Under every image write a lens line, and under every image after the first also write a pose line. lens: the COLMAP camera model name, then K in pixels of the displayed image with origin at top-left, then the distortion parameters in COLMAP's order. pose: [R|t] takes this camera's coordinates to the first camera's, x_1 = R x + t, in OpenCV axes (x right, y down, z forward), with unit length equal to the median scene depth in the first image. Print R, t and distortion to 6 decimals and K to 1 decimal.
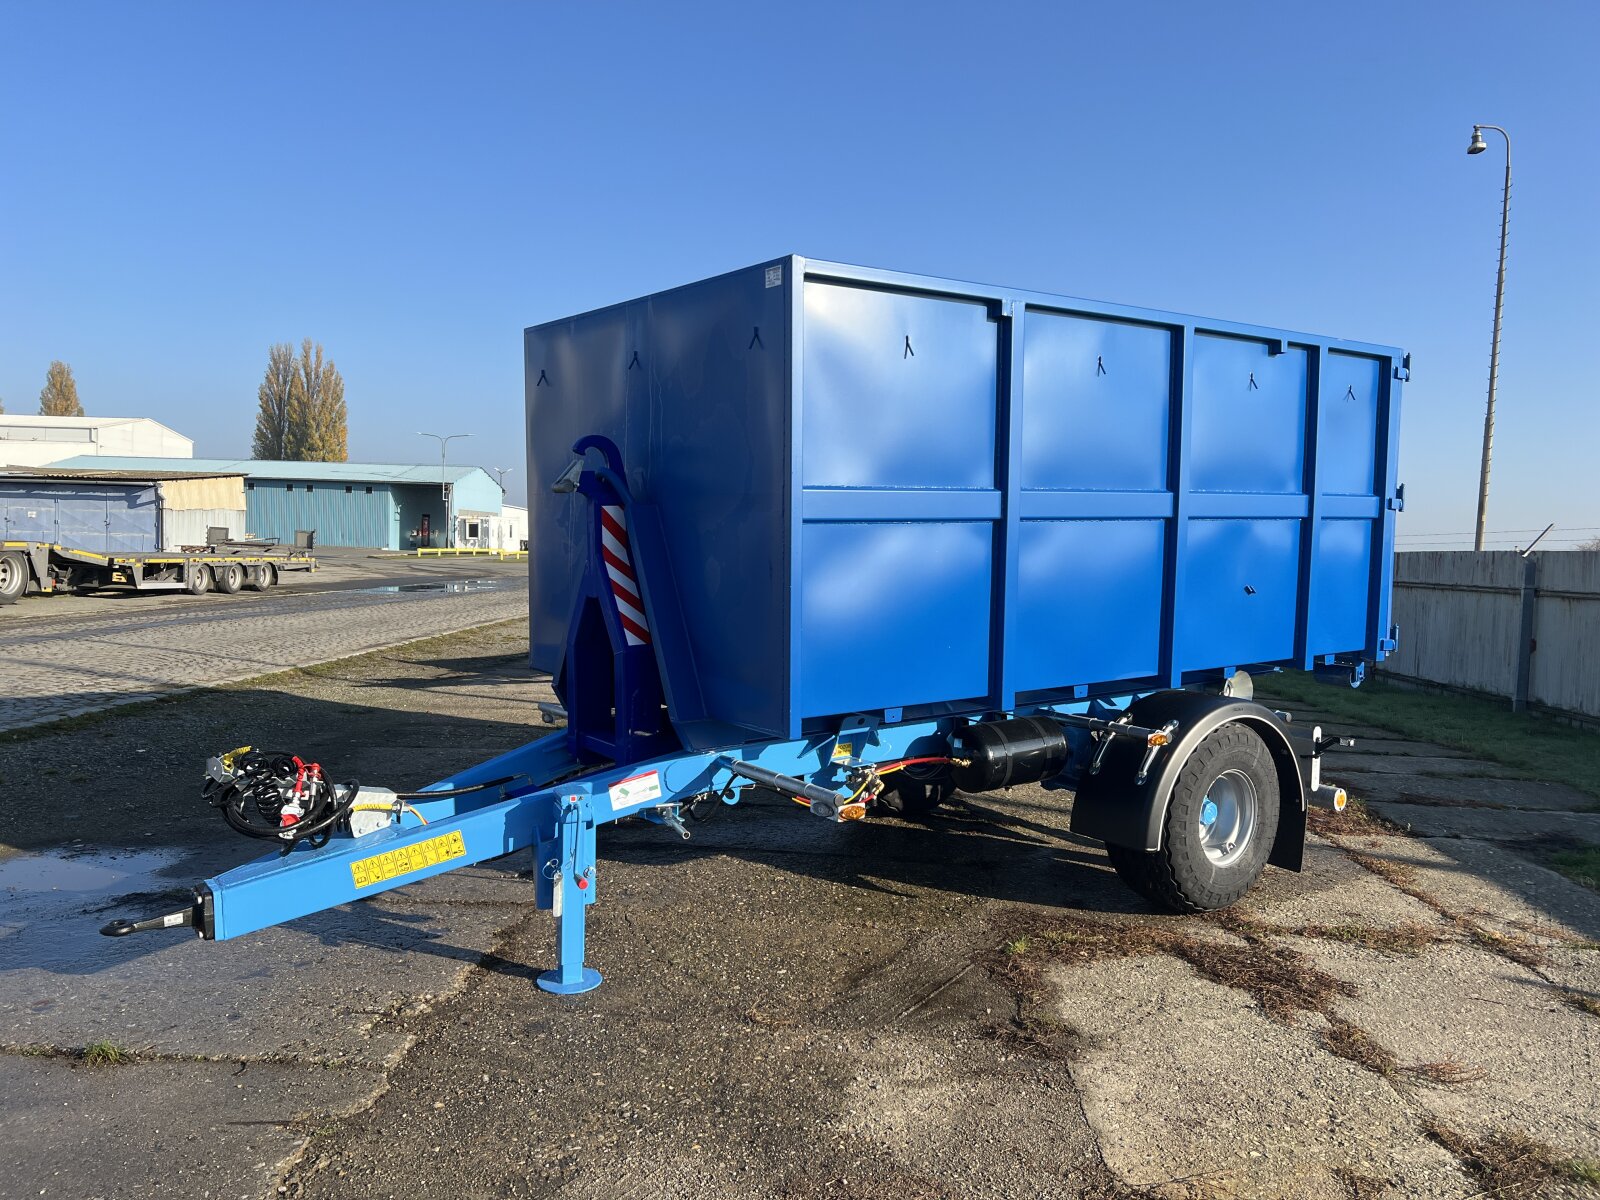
lens RADIAL K [[1202.5, 0, 809.1], [0, 1202.5, 611.5], [0, 0, 1]] dist [0.043031, -0.046273]
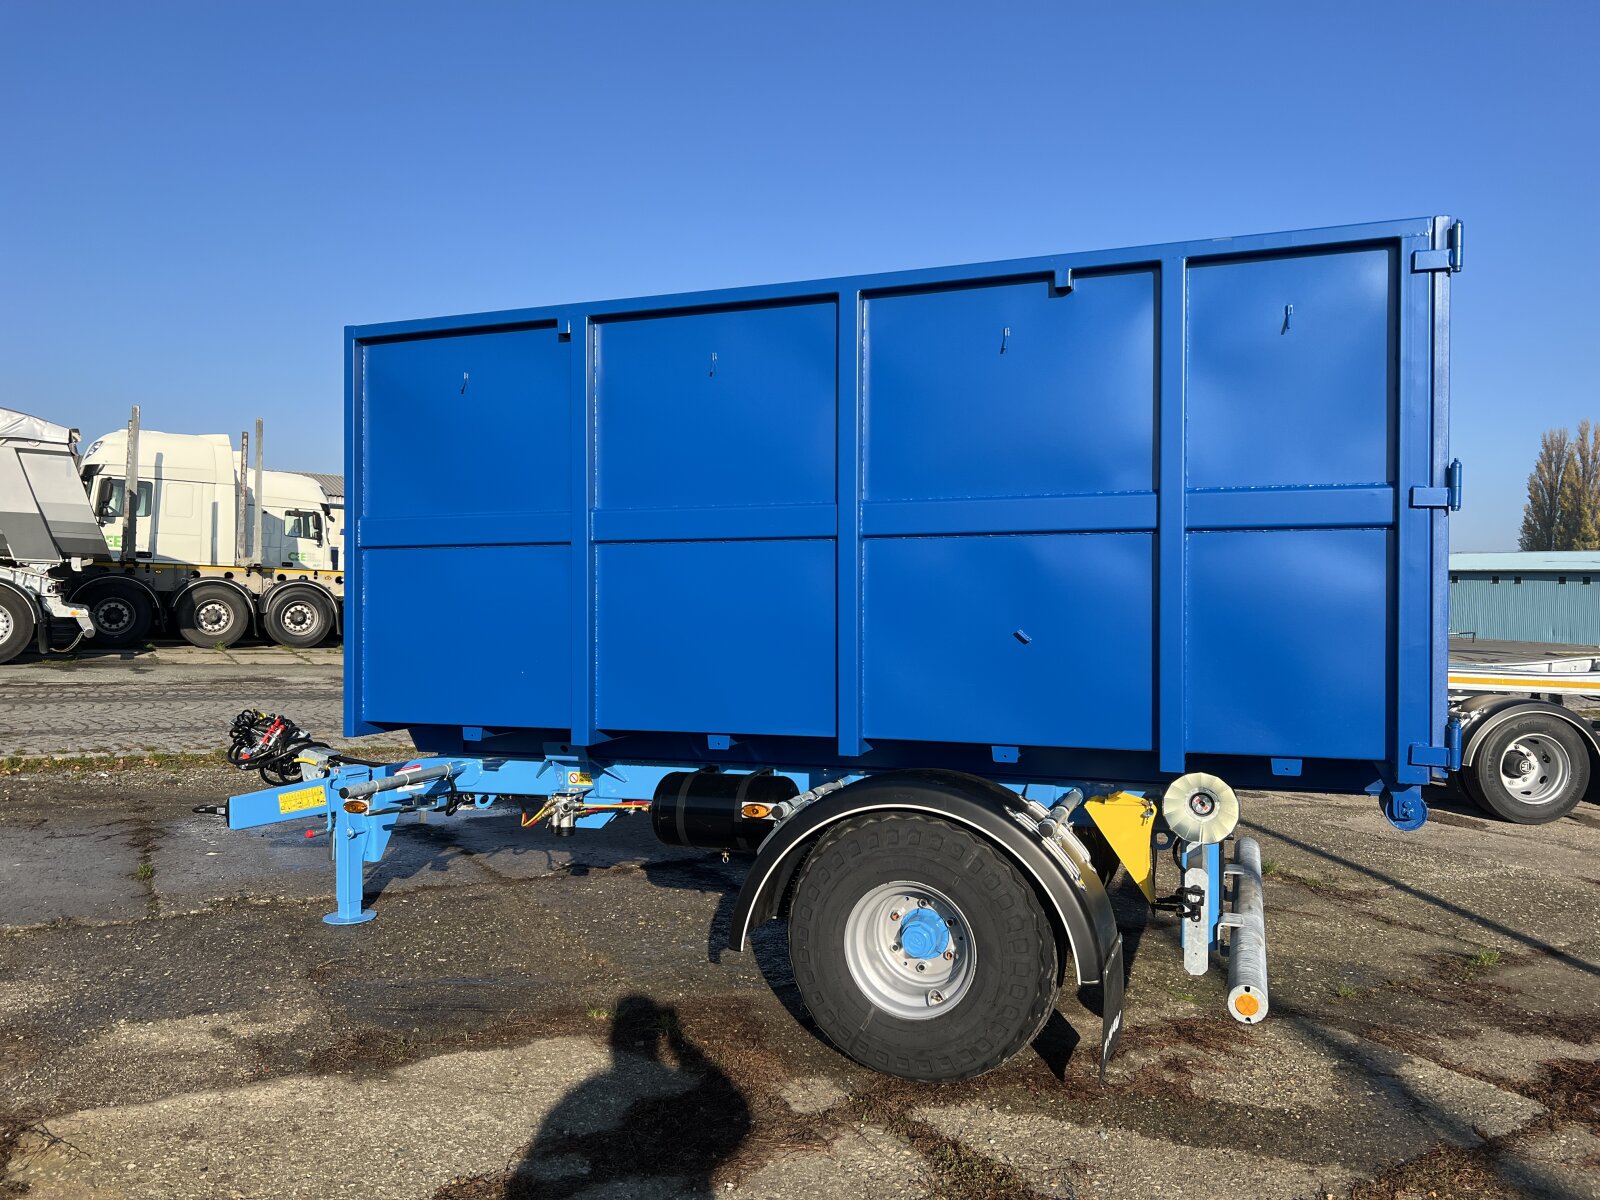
lens RADIAL K [[1202.5, 0, 809.1], [0, 1202.5, 611.5], [0, 0, 1]] dist [0.043031, -0.046273]
pose [[0.553313, 0.000732, -0.832973, 0.789156], [-0.068100, 0.996692, -0.044361, 0.006075], [0.830185, 0.081271, 0.551533, 0.470540]]
